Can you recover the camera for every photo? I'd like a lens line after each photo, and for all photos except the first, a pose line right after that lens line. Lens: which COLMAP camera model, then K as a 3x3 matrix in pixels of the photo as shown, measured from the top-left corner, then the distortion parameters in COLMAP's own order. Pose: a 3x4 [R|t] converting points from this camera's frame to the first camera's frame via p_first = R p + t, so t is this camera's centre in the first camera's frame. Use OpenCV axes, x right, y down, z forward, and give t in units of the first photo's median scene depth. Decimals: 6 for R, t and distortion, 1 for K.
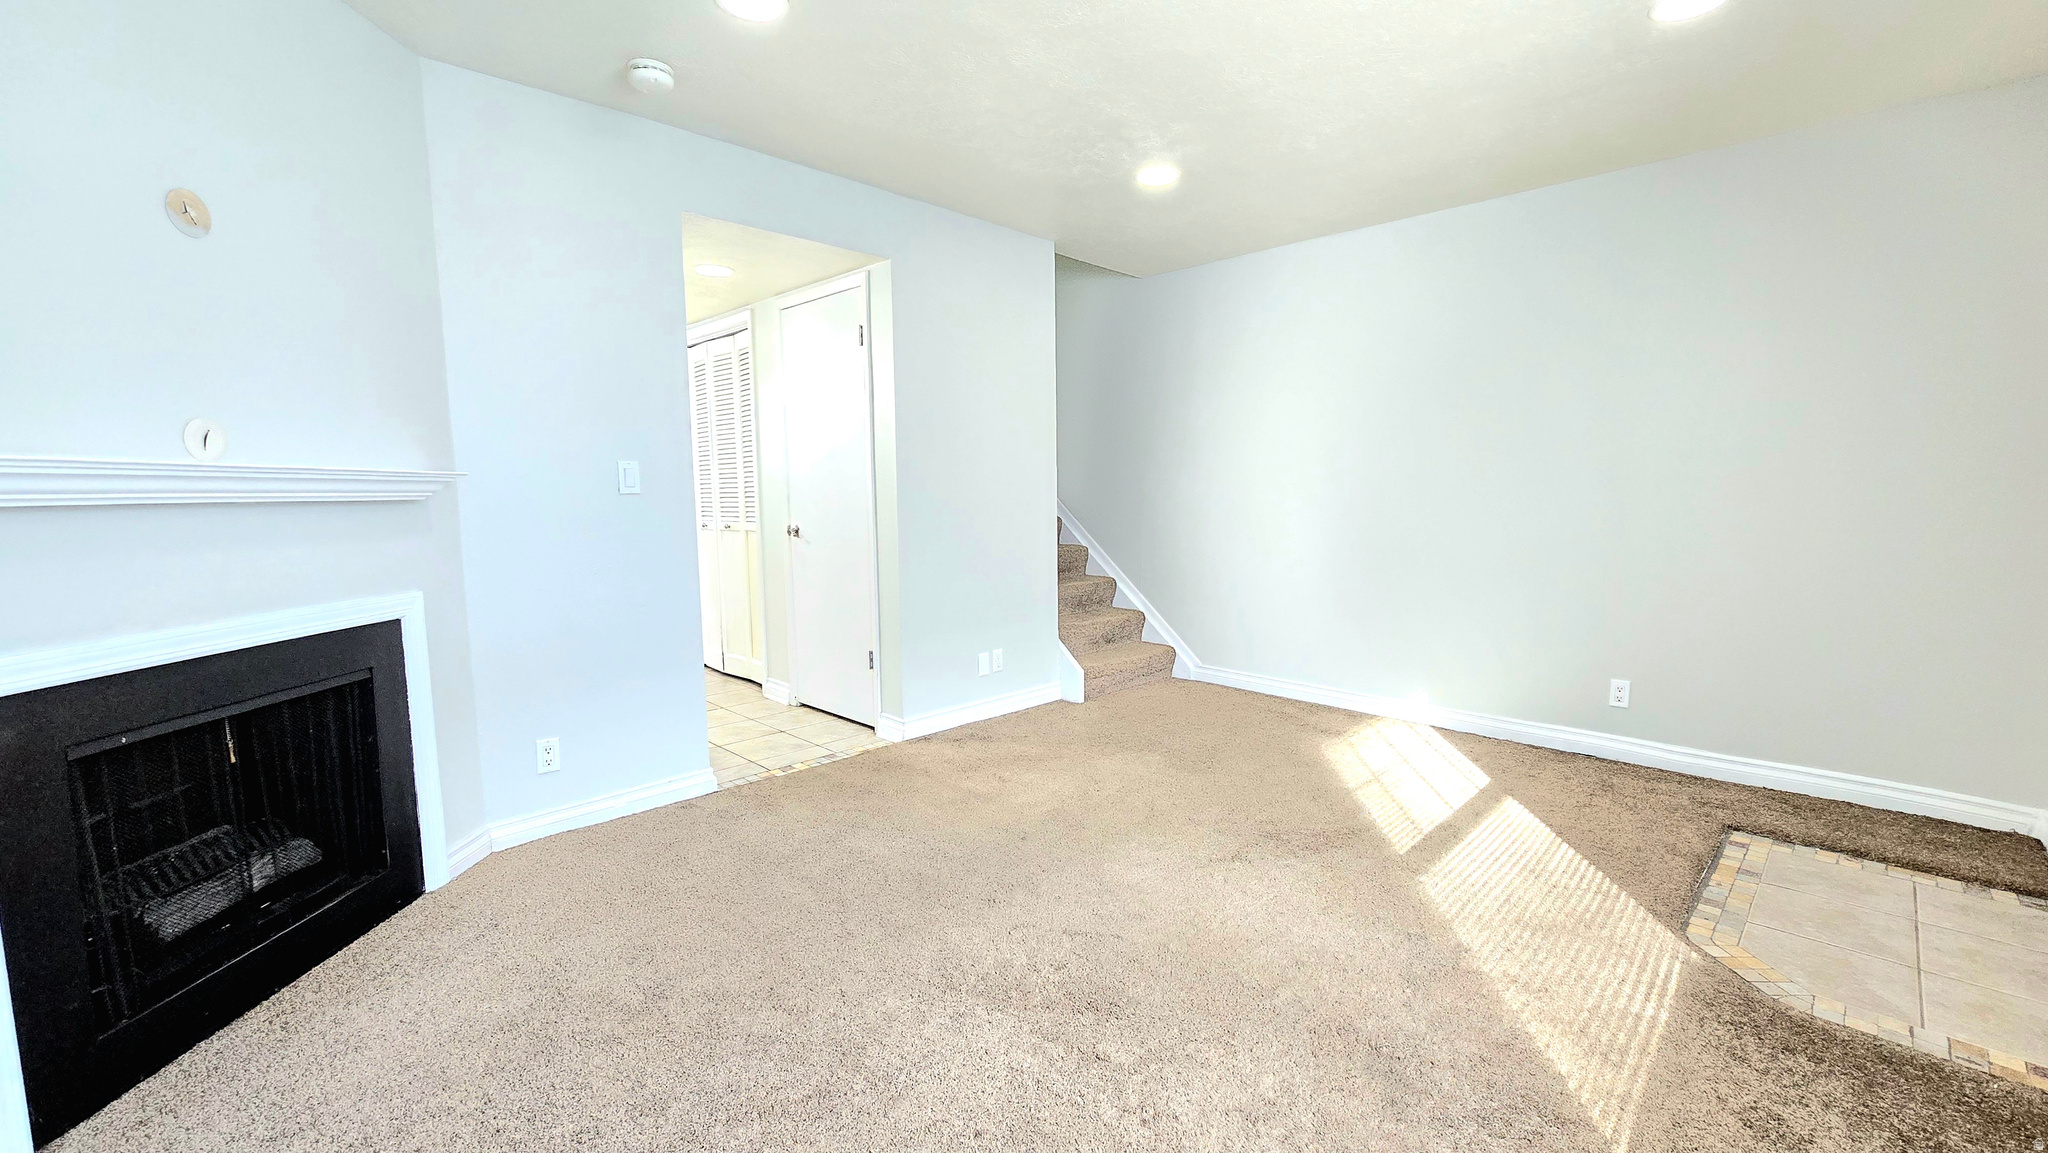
lens RADIAL K [[841.7, 0, 1012.7], [0, 841.7, 574.1], [0, 0, 1]] dist [0.011845, 0.001278]
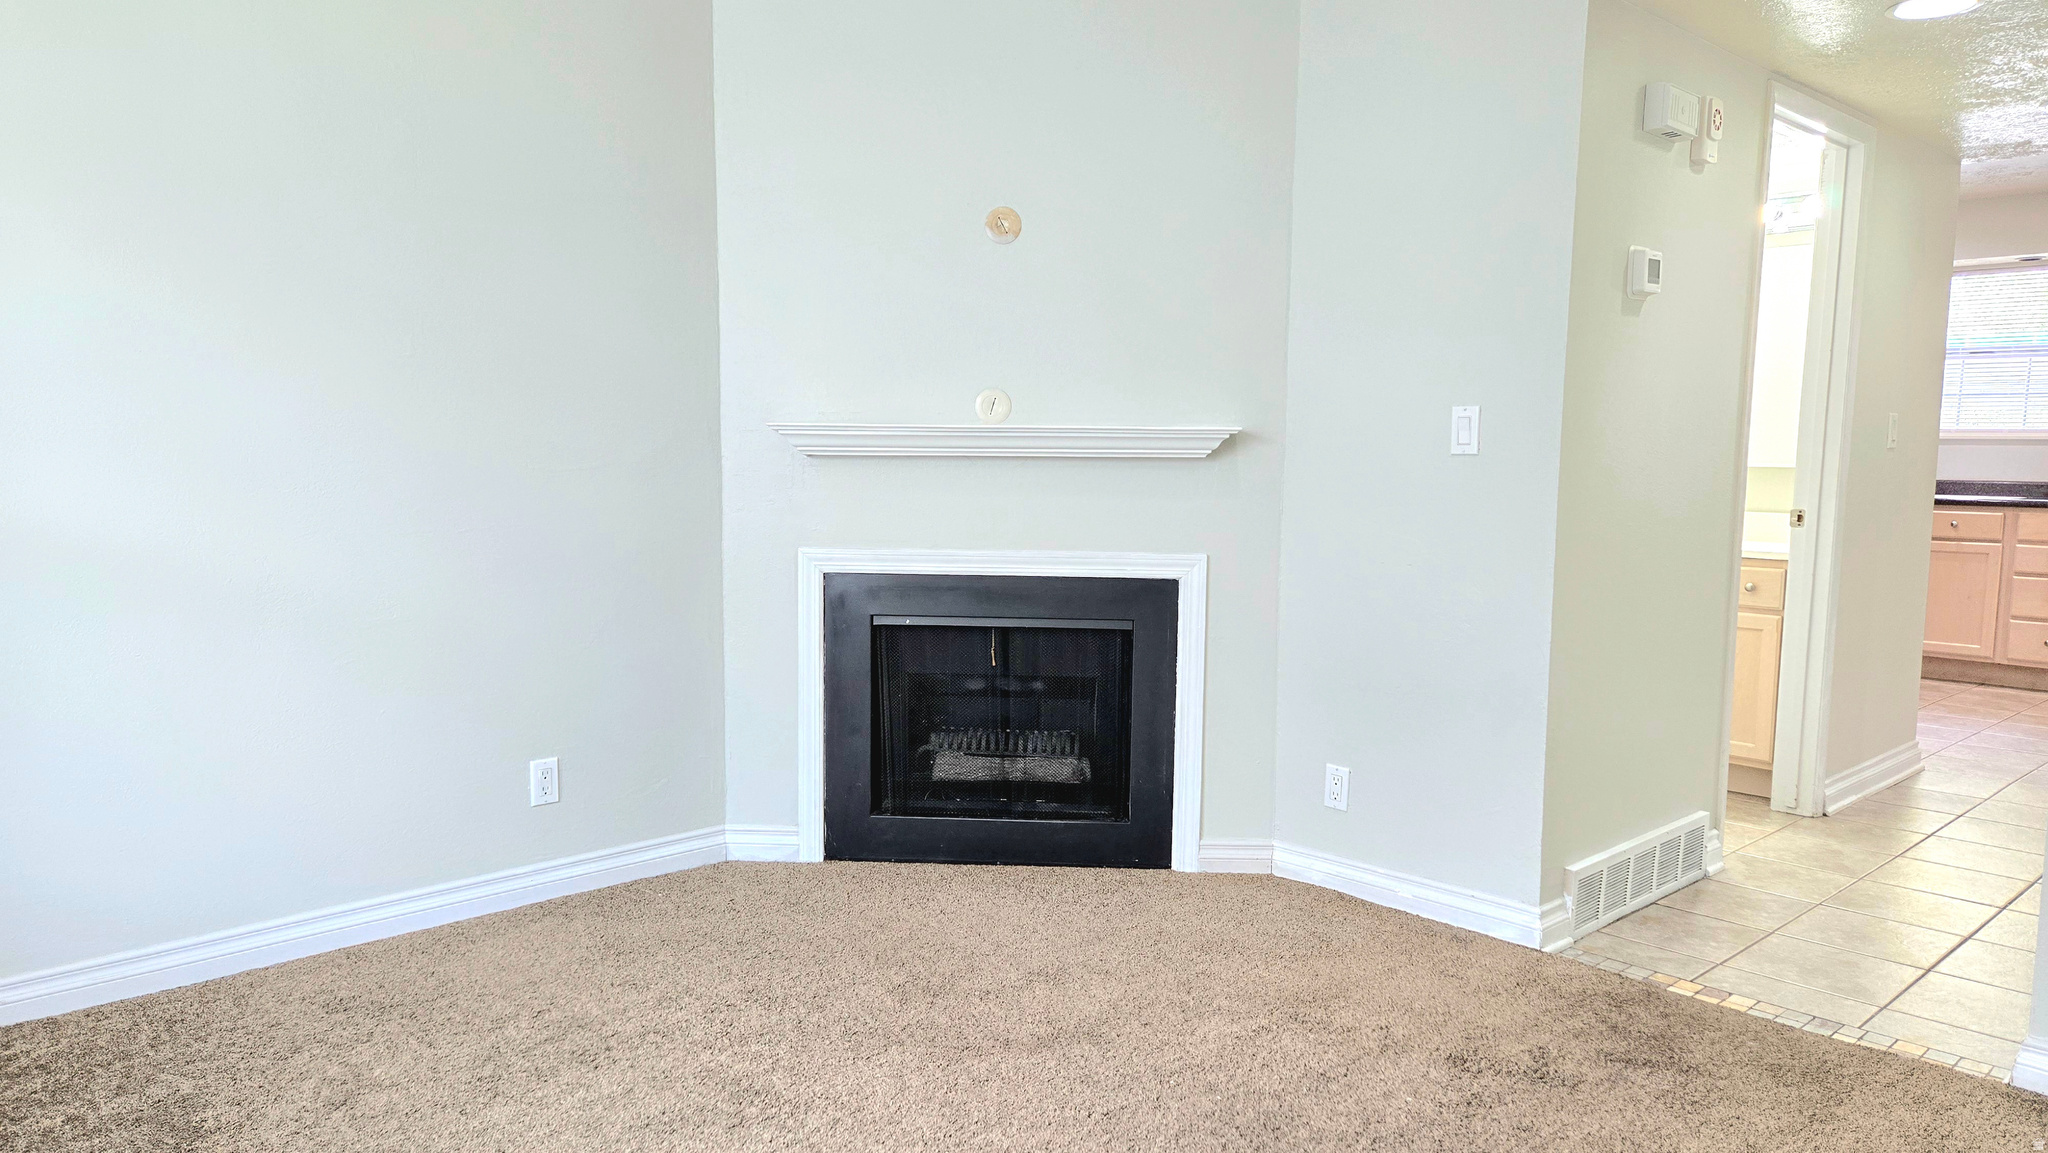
lens RADIAL K [[1370.7, 0, 1020.8], [0, 1370.7, 575.3], [0, 0, 1]] dist [0.081067, -0.045569]
pose [[-0.019085, 0.103428, -0.994454, 0.823497], [-0.108650, 0.988530, 0.104897, -0.095557], [0.993897, 0.110049, -0.007629, 0.814799]]
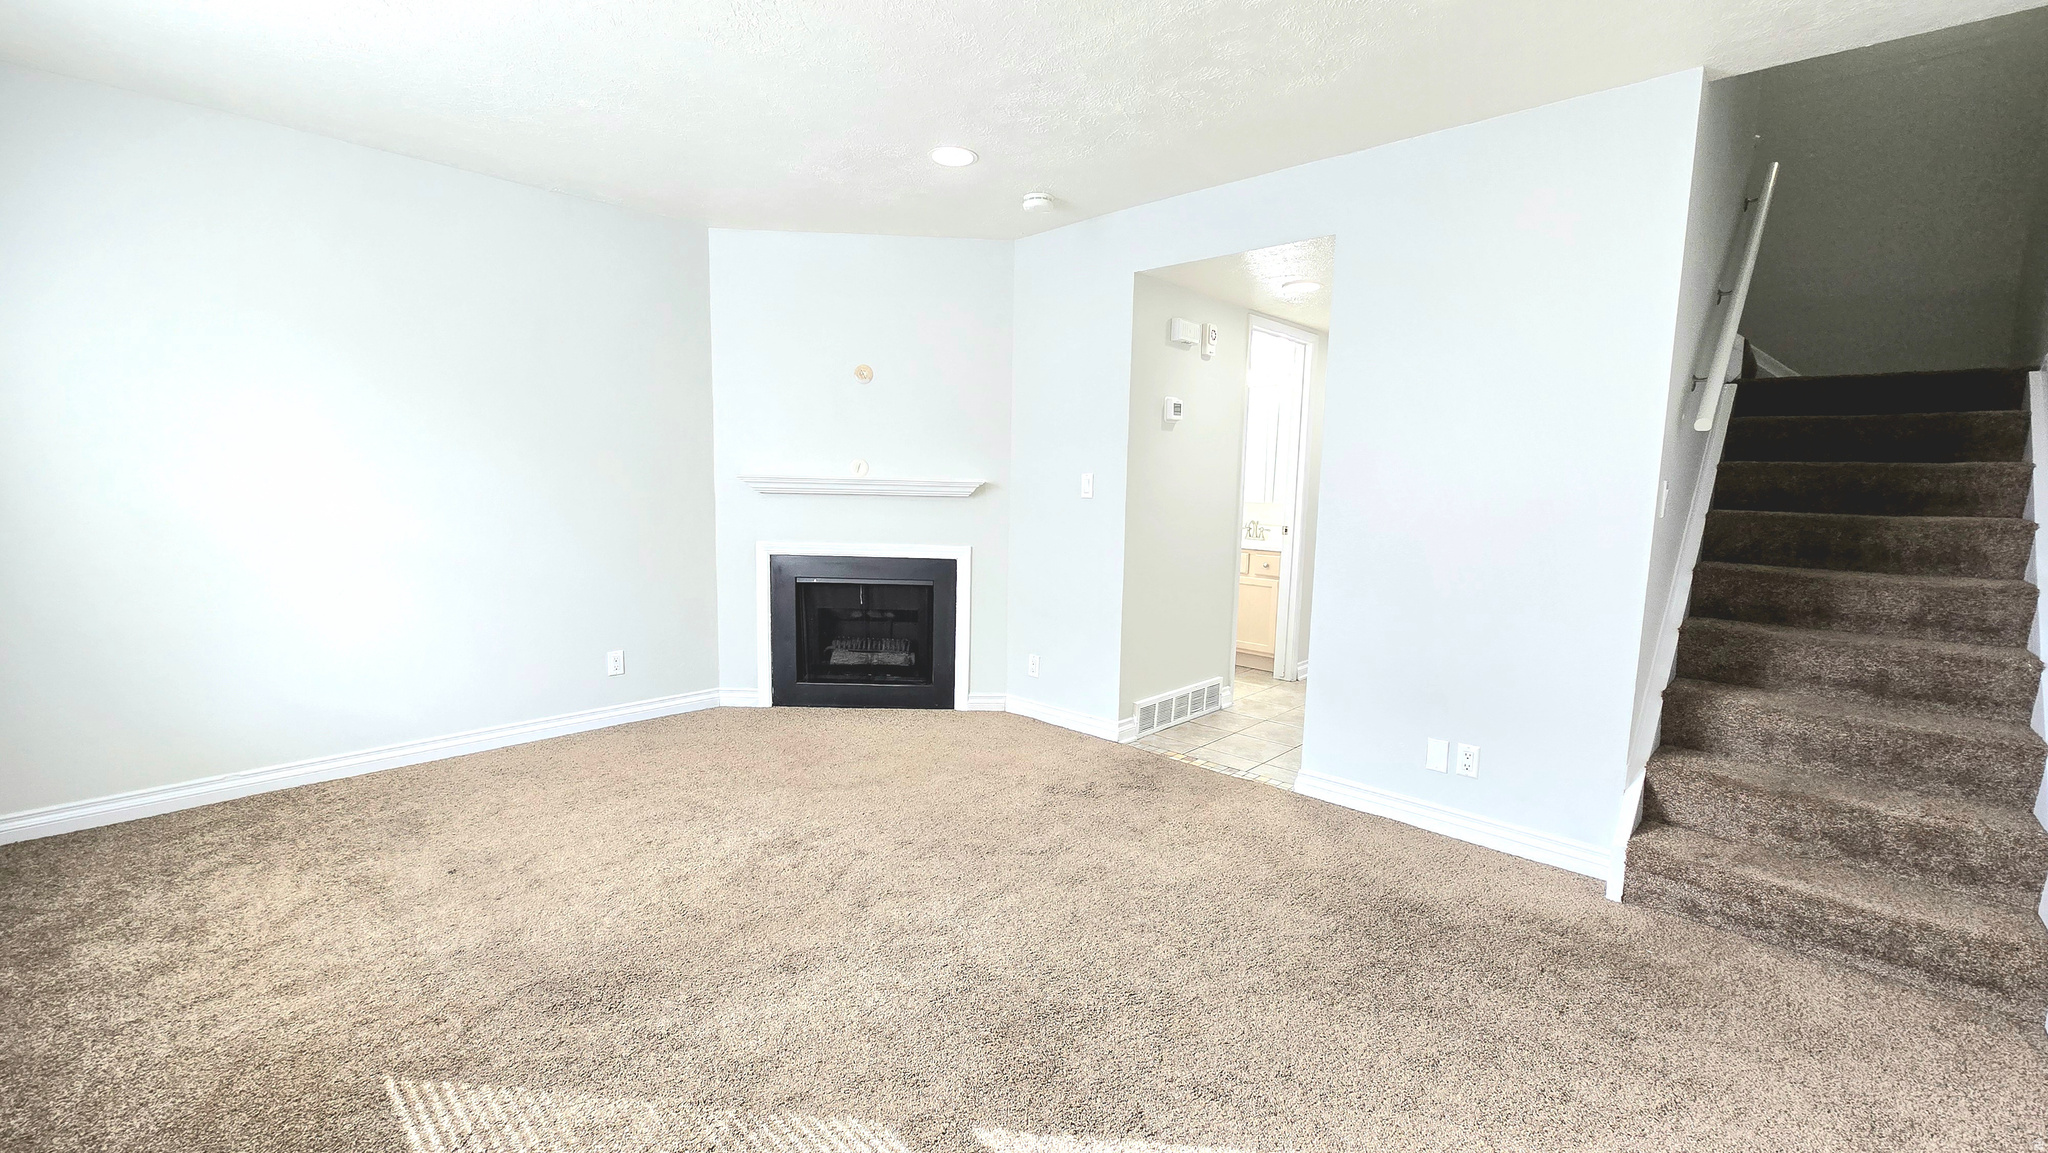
lens RADIAL K [[841.7, 0, 1039.7], [0, 841.7, 573.4], [0, 0, 1]] dist [0.011845, 0.001278]
pose [[0.050781, 0.122432, -0.991177, 1.106401], [-0.122108, 0.985772, 0.115509, -0.150809], [0.991217, 0.115165, 0.065008, 1.040993]]
